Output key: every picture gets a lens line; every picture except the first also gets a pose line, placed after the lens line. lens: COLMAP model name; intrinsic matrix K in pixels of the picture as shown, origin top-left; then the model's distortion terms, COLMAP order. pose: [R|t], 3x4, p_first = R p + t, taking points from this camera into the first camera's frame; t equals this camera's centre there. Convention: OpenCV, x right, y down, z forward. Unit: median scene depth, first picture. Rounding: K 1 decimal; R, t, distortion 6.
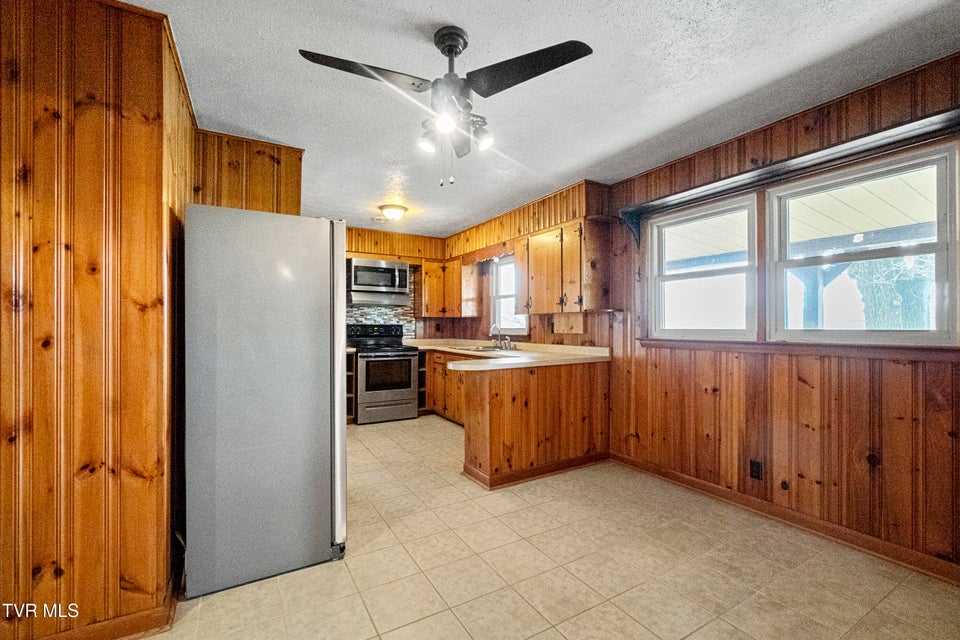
lens RADIAL K [[416.0, 0, 479.2], [0, 416.0, 324.5], [0, 0, 1]] dist [-0.001432, 0.000047]
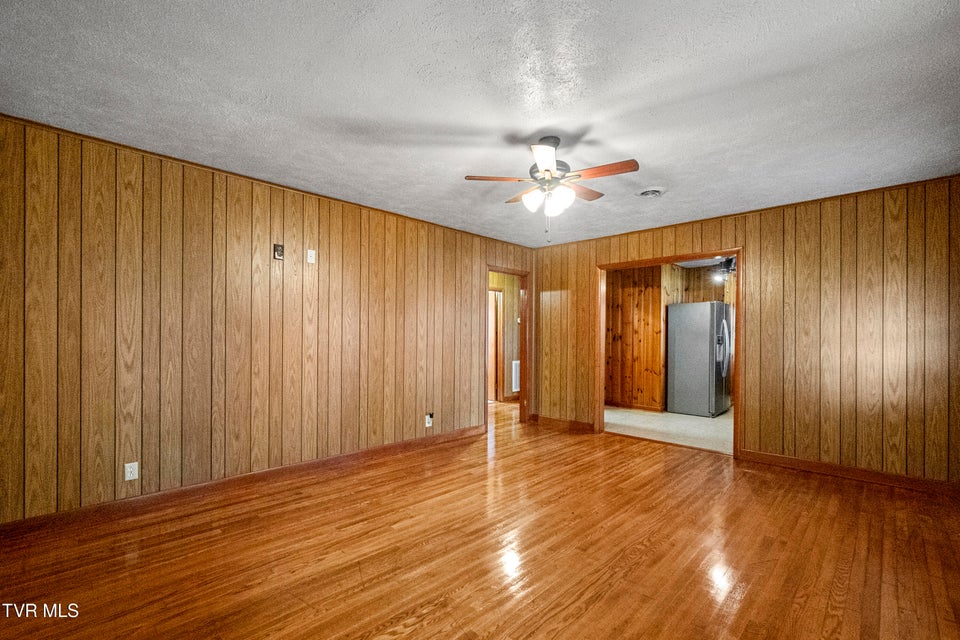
lens RADIAL K [[422.8, 0, 480.1], [0, 422.8, 335.5], [0, 0, 1]] dist [-0.003672, -0.000620]
pose [[0.270179, 0.000732, -0.962810, 0.862118], [-0.006163, 0.999981, -0.000969, -0.000403], [0.962790, 0.006196, 0.270178, -0.569451]]
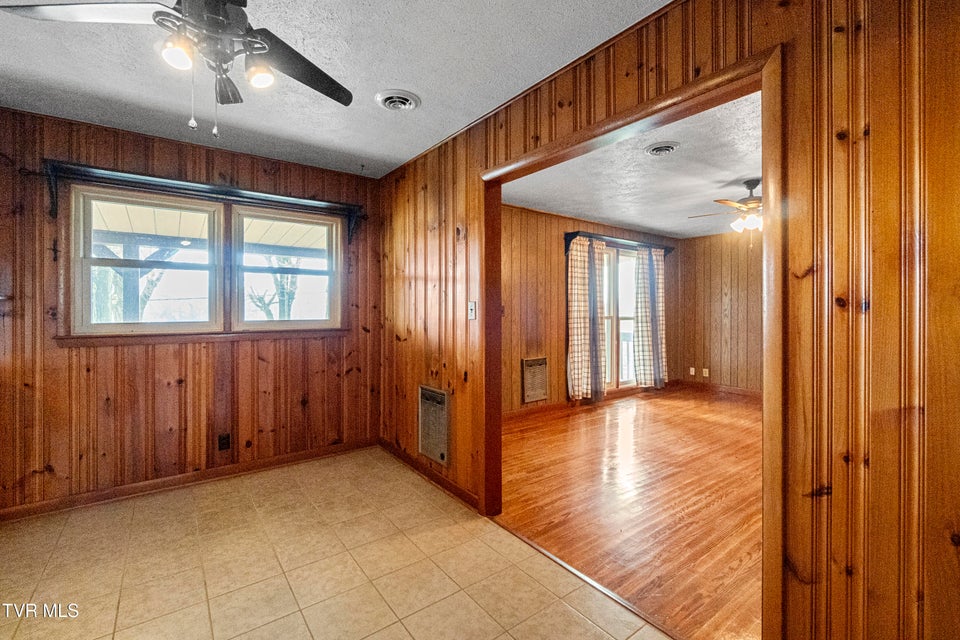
lens RADIAL K [[421.4, 0, 483.3], [0, 421.4, 309.9], [0, 0, 1]] dist [-0.001775, 0.000305]
pose [[-0.120580, -0.001255, 0.992703, -0.301905], [-0.003005, 0.999995, 0.000899, -0.011990], [-0.992699, -0.002875, -0.120583, 0.215437]]
